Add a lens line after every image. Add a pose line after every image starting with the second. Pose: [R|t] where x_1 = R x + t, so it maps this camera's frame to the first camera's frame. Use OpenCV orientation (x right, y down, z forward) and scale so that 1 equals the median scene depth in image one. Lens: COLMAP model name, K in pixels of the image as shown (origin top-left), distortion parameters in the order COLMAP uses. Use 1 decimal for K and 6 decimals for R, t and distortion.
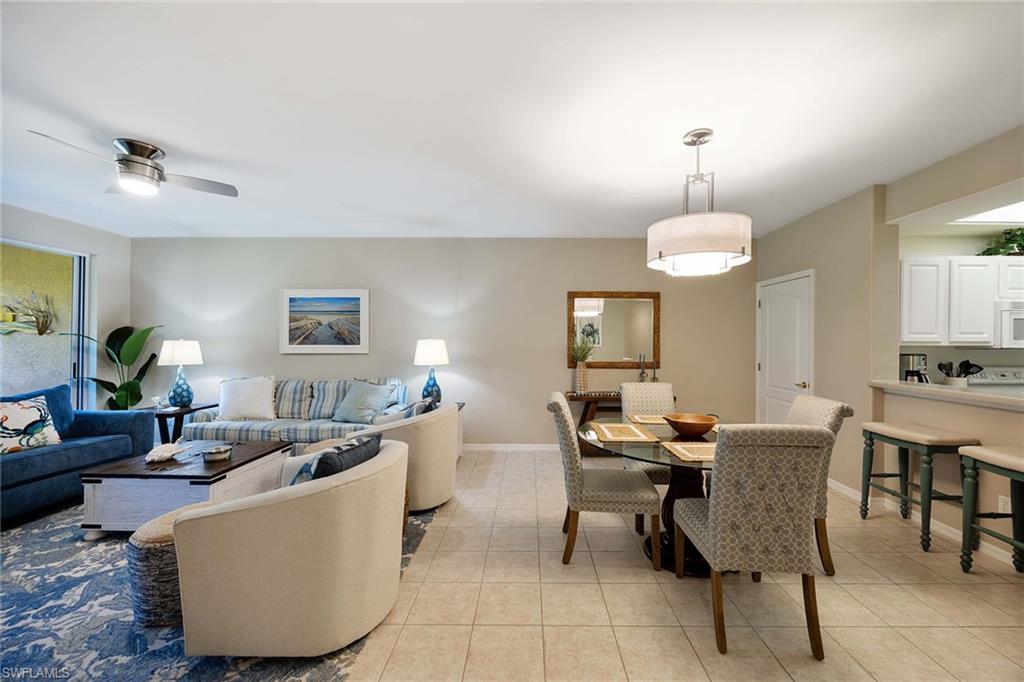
lens RADIAL K [[390.5, 0, 525.0], [0, 390.5, 340.8], [0, 0, 1]] dist [-0.005677, 0.000598]
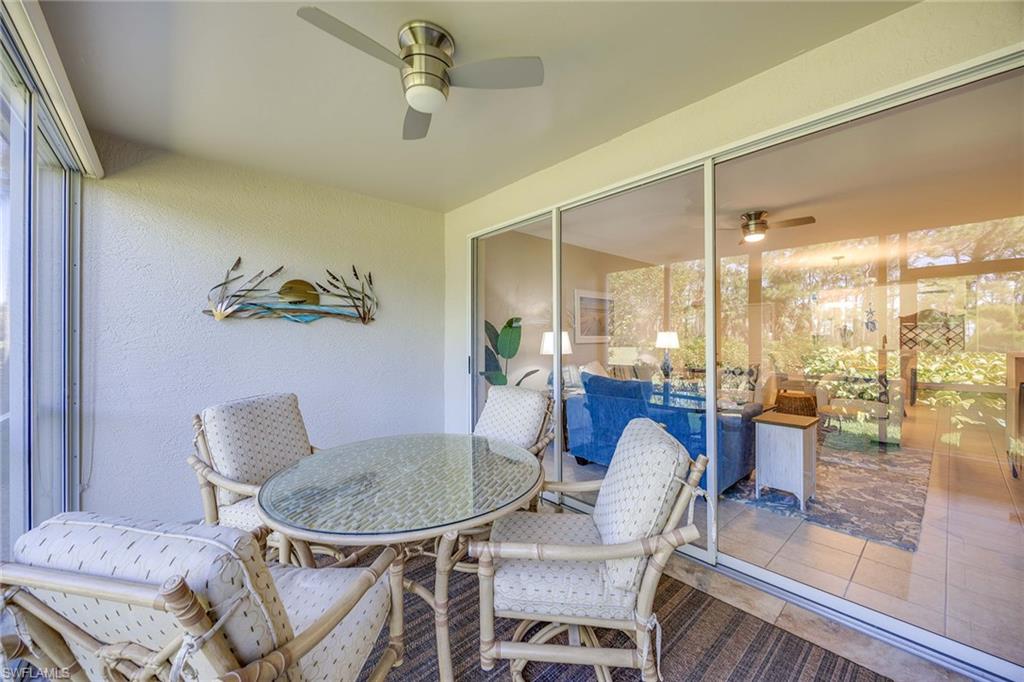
lens RADIAL K [[390.5, 0, 509.9], [0, 390.5, 329.4], [0, 0, 1]] dist [-0.005677, 0.000598]
pose [[0.747988, 0.008779, 0.663654, -2.224610], [0.001689, 0.999884, -0.015131, 0.011896], [-0.663710, 0.012439, 0.747887, 0.347889]]
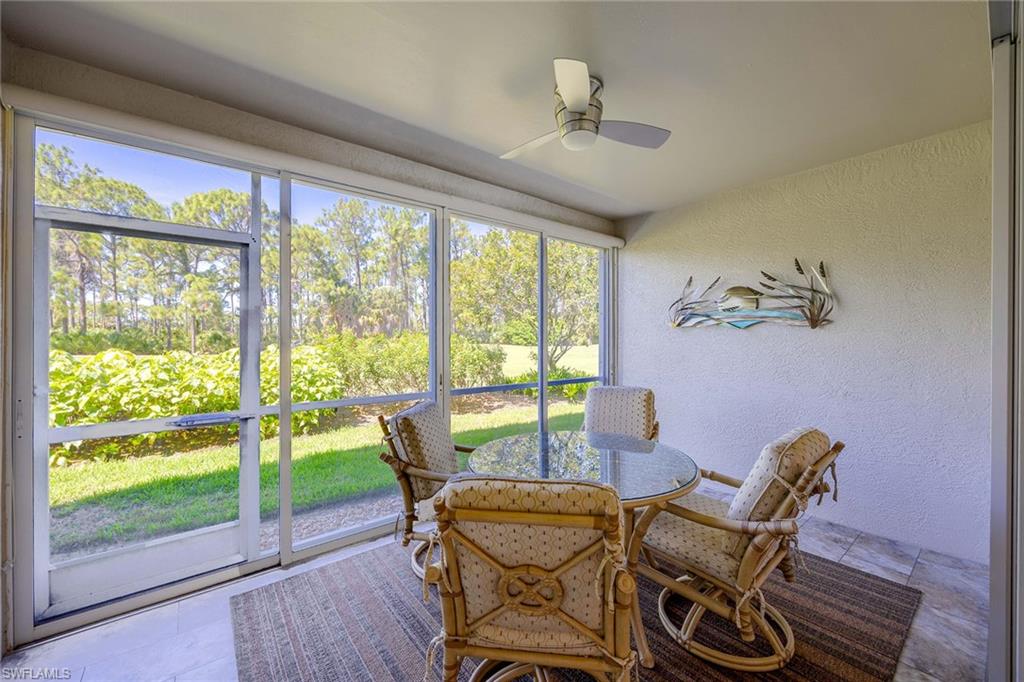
lens RADIAL K [[390.5, 0, 510.1], [0, 390.5, 338.3], [0, 0, 1]] dist [-0.005677, 0.000598]
pose [[0.633692, 0.002641, -0.773581, -1.539249], [-0.001471, 0.999996, 0.002210, 0.002722], [0.773584, -0.000262, 0.633693, 0.349750]]
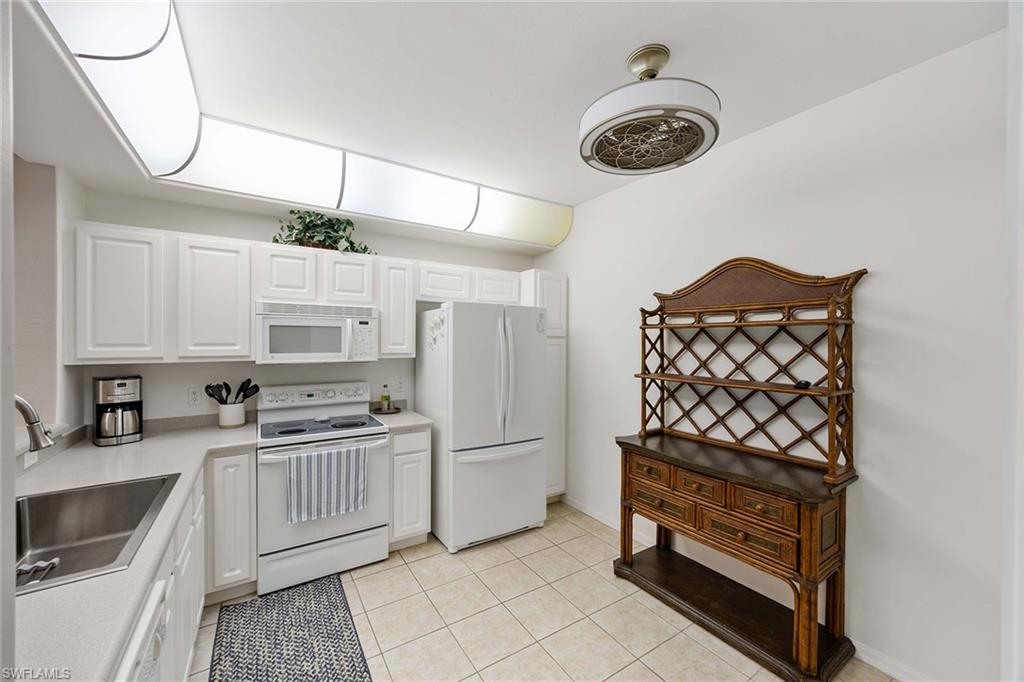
lens RADIAL K [[390.5, 0, 509.8], [0, 390.5, 338.9], [0, 0, 1]] dist [-0.005677, 0.000598]
pose [[0.834091, 0.003513, 0.551615, 1.150162], [-0.004348, 0.999991, 0.000207, -0.030697], [-0.551609, -0.002571, 0.834099, 0.093724]]
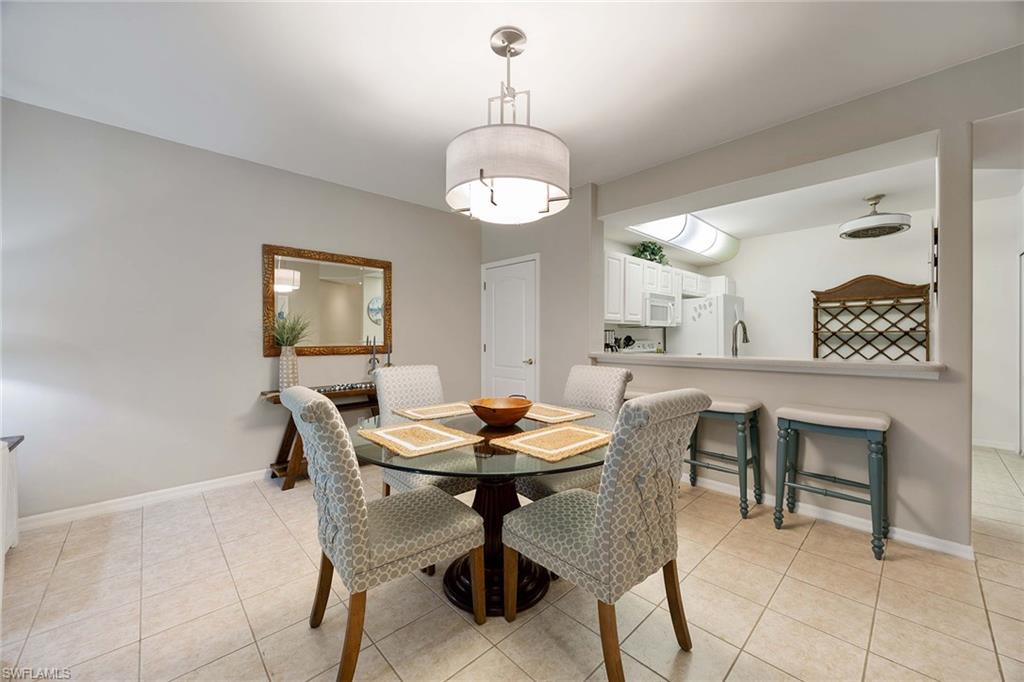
lens RADIAL K [[390.5, 0, 513.1], [0, 390.5, 340.5], [0, 0, 1]] dist [-0.005677, 0.000598]
pose [[0.718940, -0.011779, 0.694972, -0.068523], [0.002582, 0.999895, 0.014276, 0.045905], [-0.695067, -0.008469, 0.718895, 0.309810]]
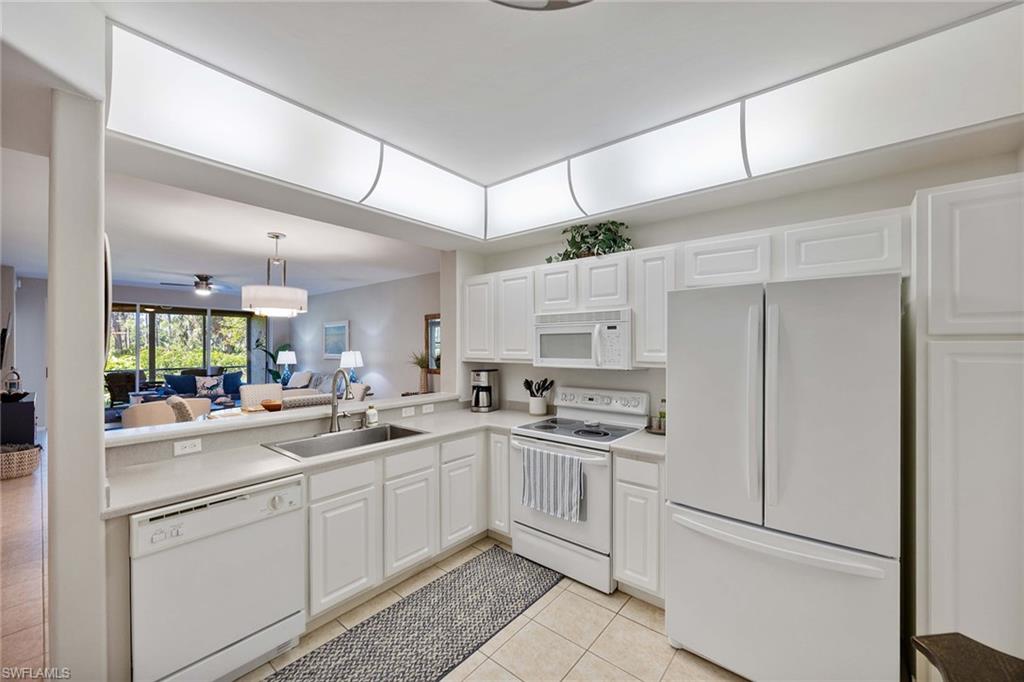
lens RADIAL K [[390.5, 0, 516.3], [0, 390.5, 341.4], [0, 0, 1]] dist [-0.005677, 0.000598]
pose [[0.778770, -0.012303, -0.627189, 1.670150], [0.005874, 0.999907, -0.012321, -0.027525], [0.627282, 0.005911, 0.778770, 0.237083]]
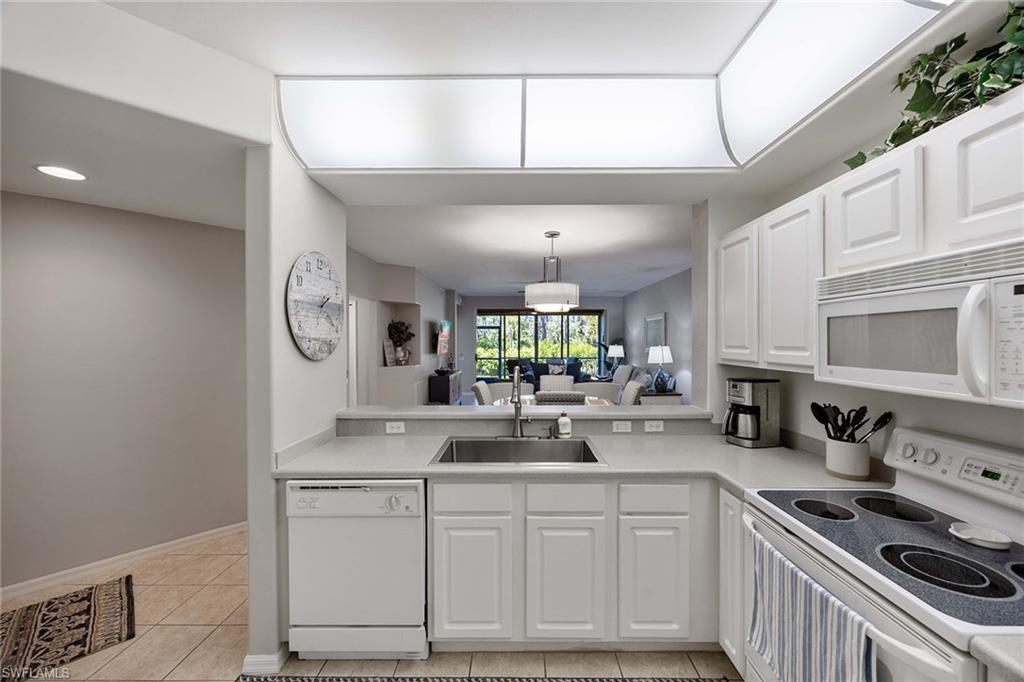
lens RADIAL K [[390.5, 0, 519.0], [0, 390.5, 342.1], [0, 0, 1]] dist [-0.005677, 0.000598]
pose [[0.009032, 0.000480, -0.999959, 1.594985], [0.002170, 0.999998, 0.000500, -0.027429], [0.999957, -0.002175, 0.009031, 0.595050]]
